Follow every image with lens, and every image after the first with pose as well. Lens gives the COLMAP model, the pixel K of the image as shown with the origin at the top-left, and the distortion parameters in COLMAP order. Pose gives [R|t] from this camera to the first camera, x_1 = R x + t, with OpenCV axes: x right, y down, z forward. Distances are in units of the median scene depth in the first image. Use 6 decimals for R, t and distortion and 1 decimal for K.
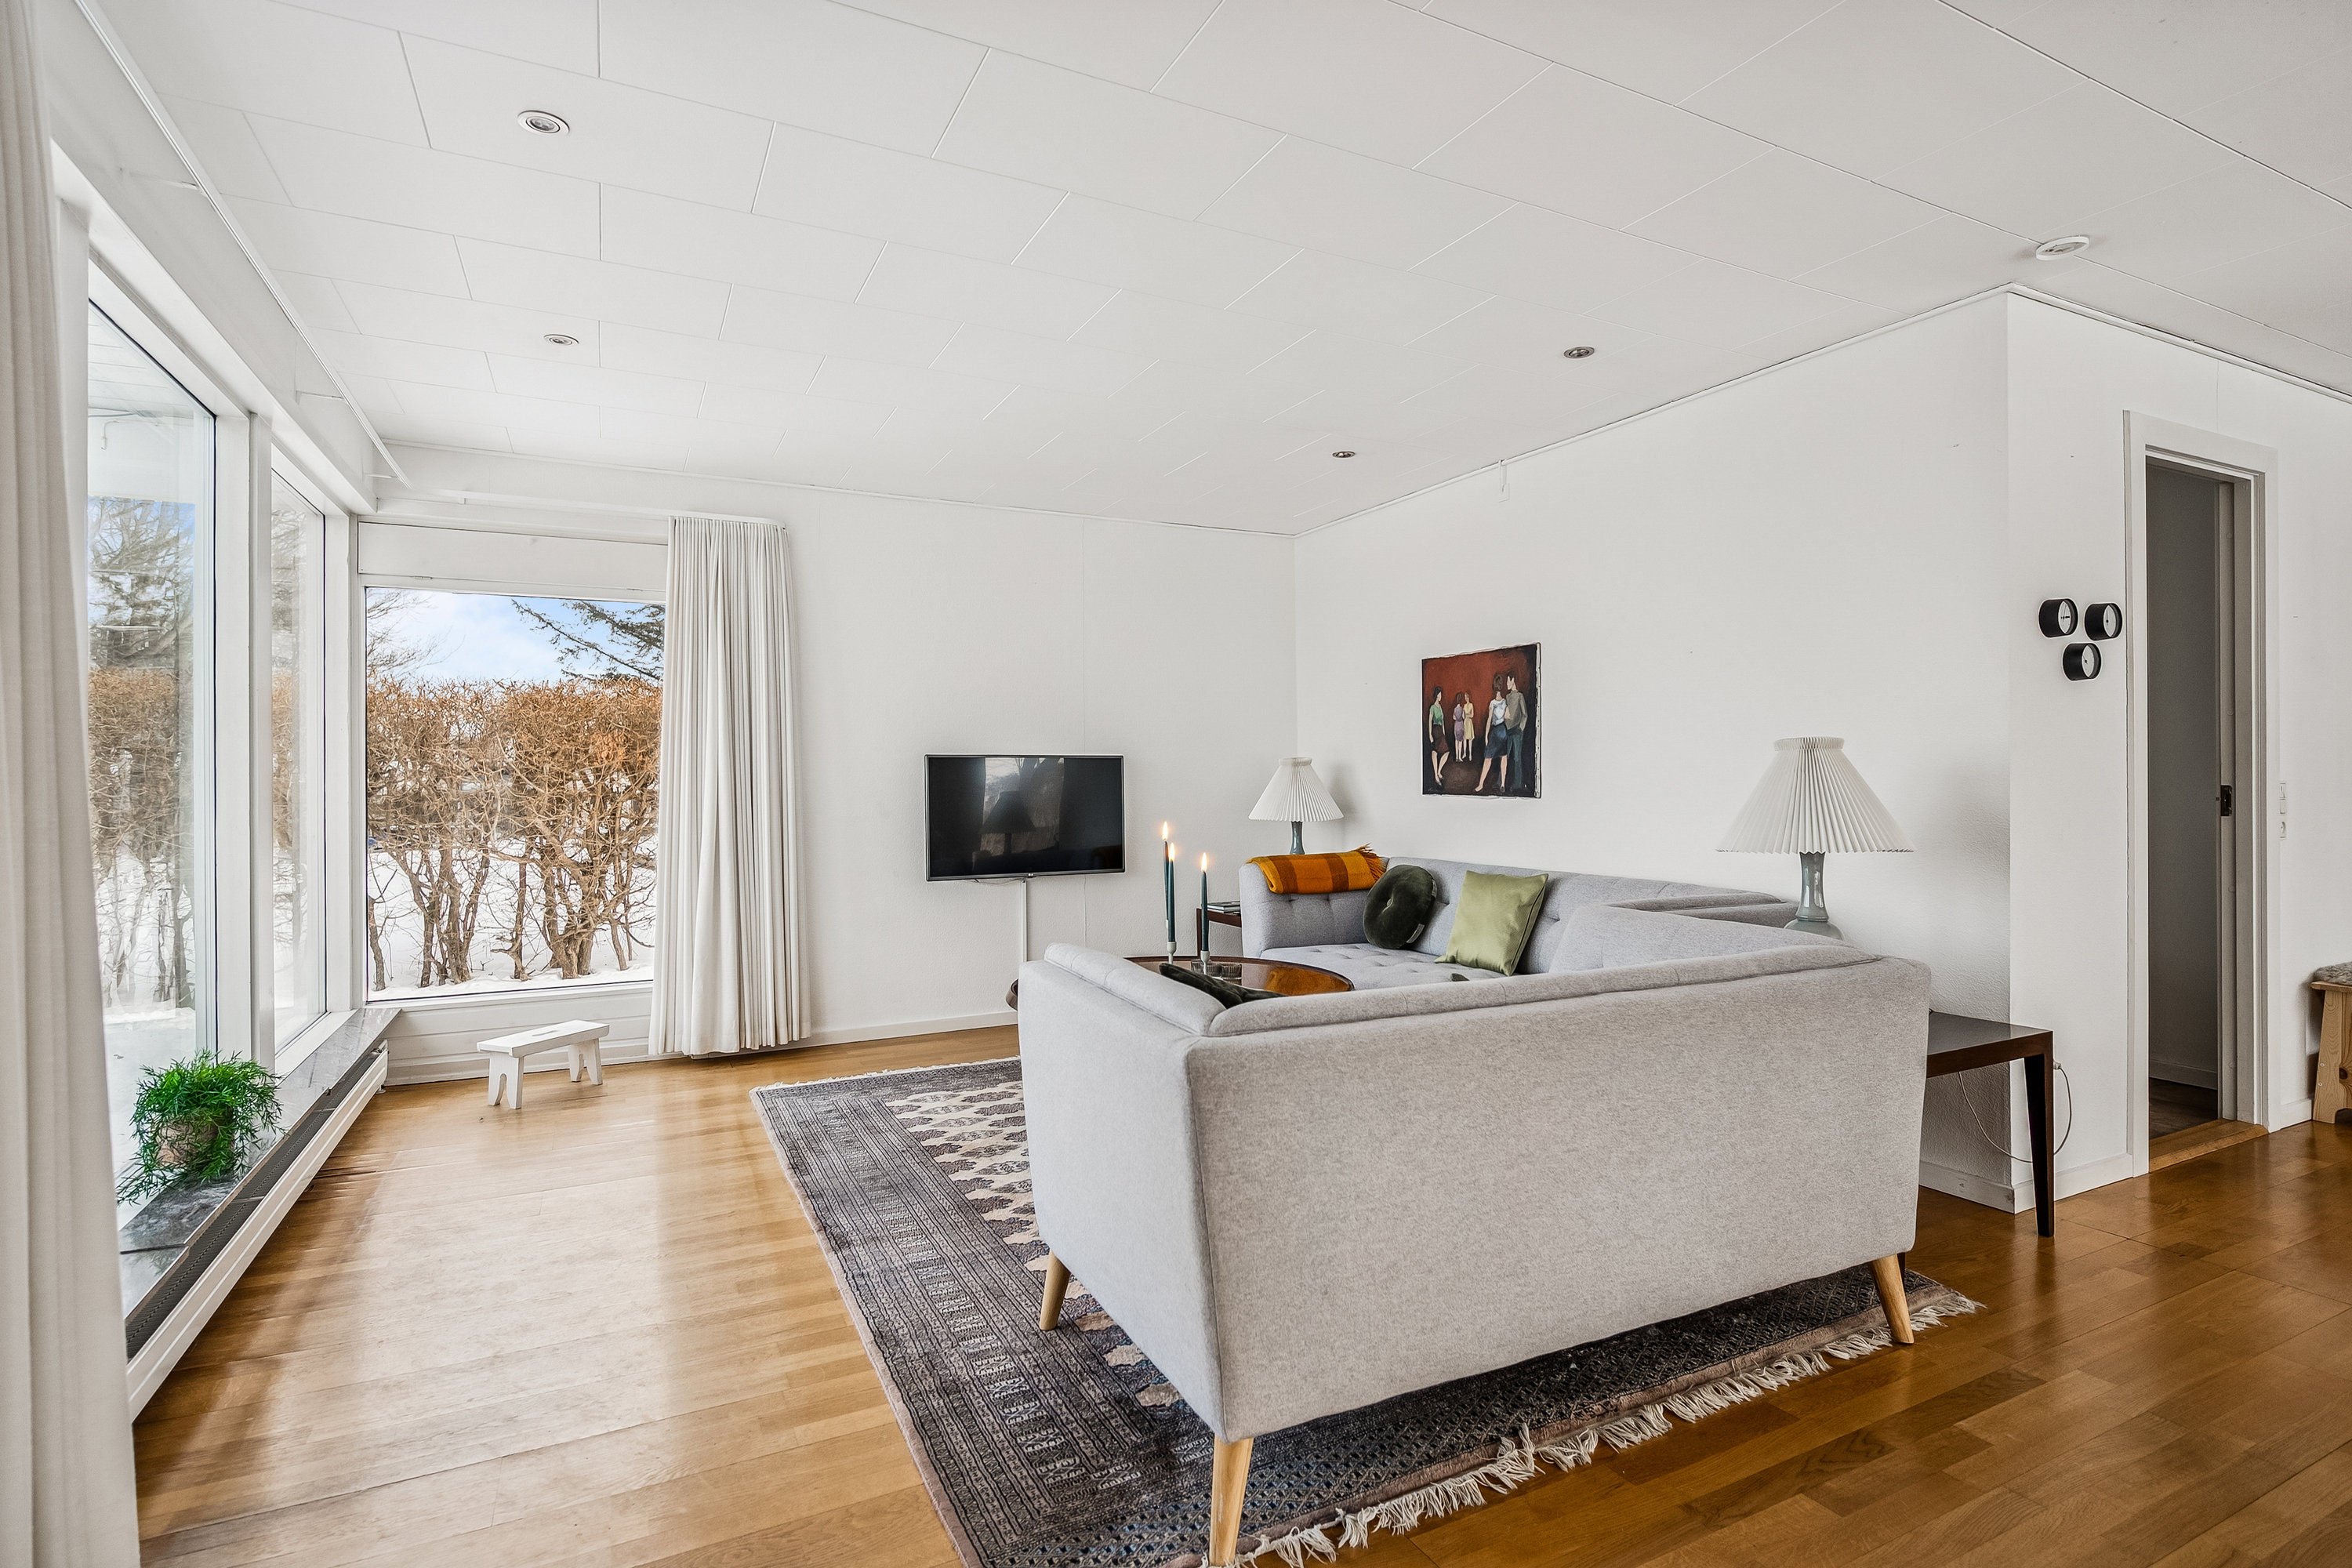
lens RADIAL K [[1156.3, 0, 1178.0], [0, 1156.3, 770.8], [0, 0, 1]] dist [-0.000423, 0.000520]
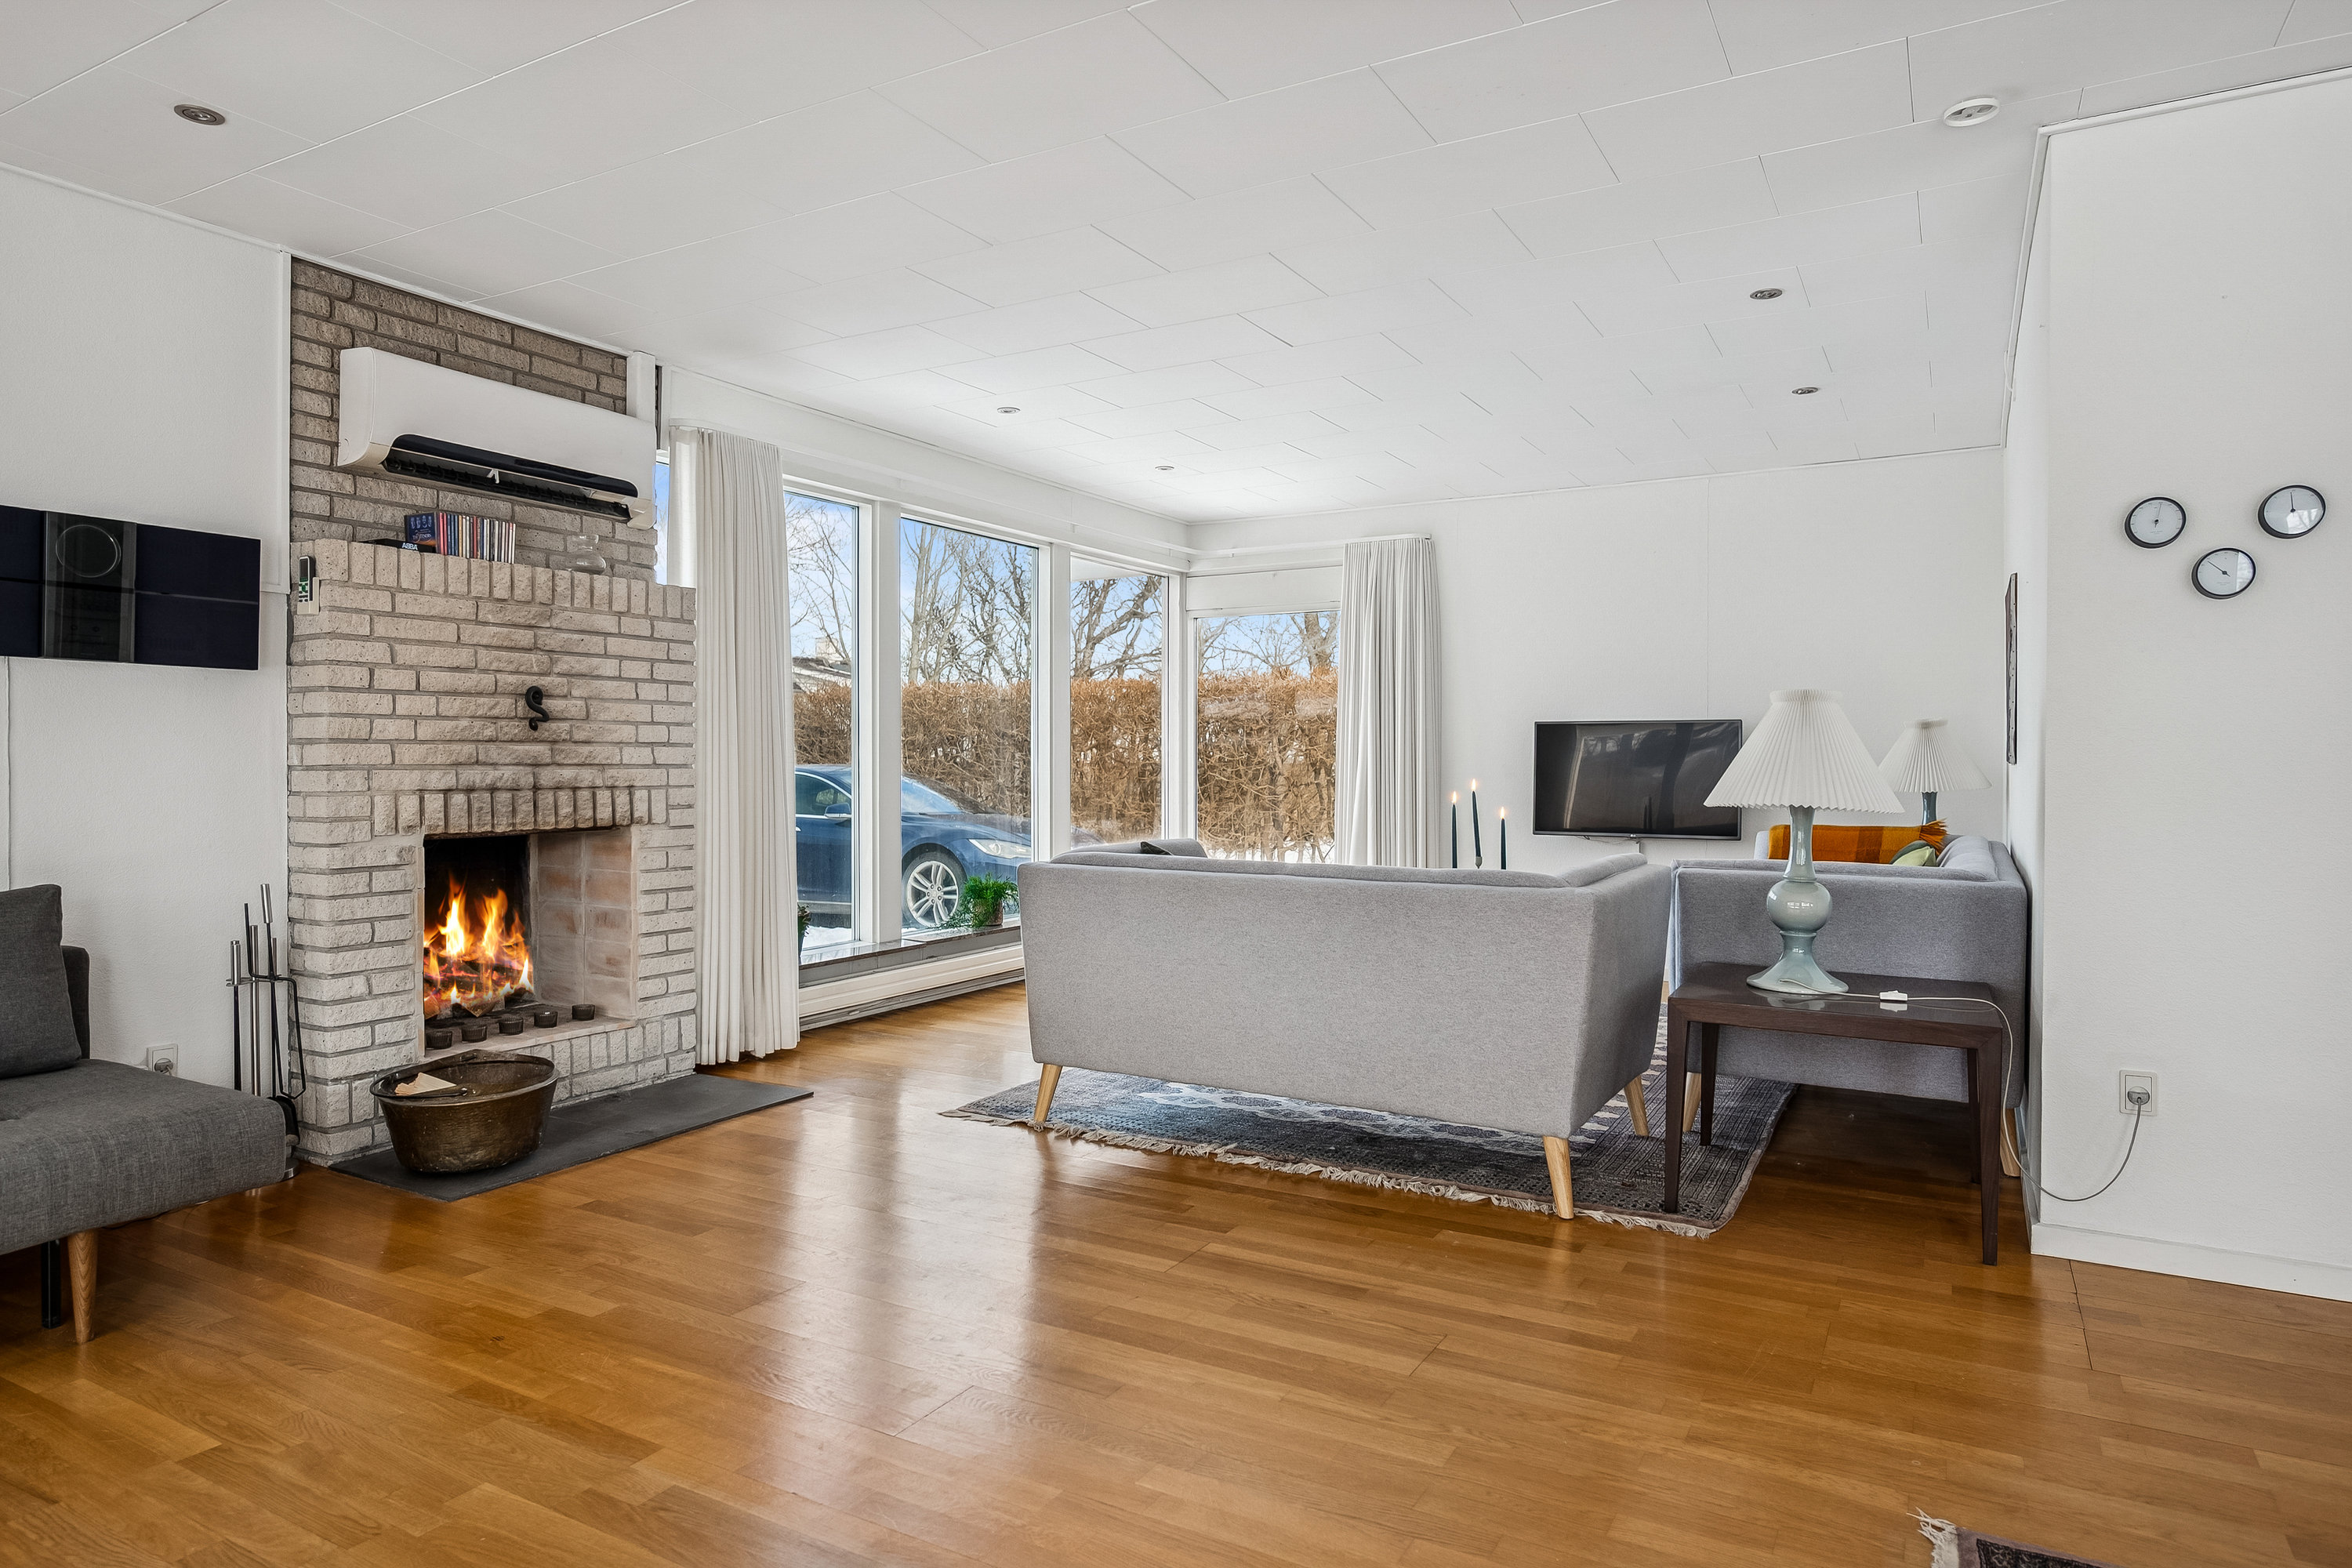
lens RADIAL K [[1381.0, 0, 1166.0], [0, 1381.0, 788.5], [0, 0, 1]] dist [0.005210, 0.000035]
pose [[0.545975, 0.026118, -0.837394, 0.850782], [-0.001509, 0.999543, 0.030192, 0.013250], [0.837800, -0.015220, 0.545765, -0.043857]]
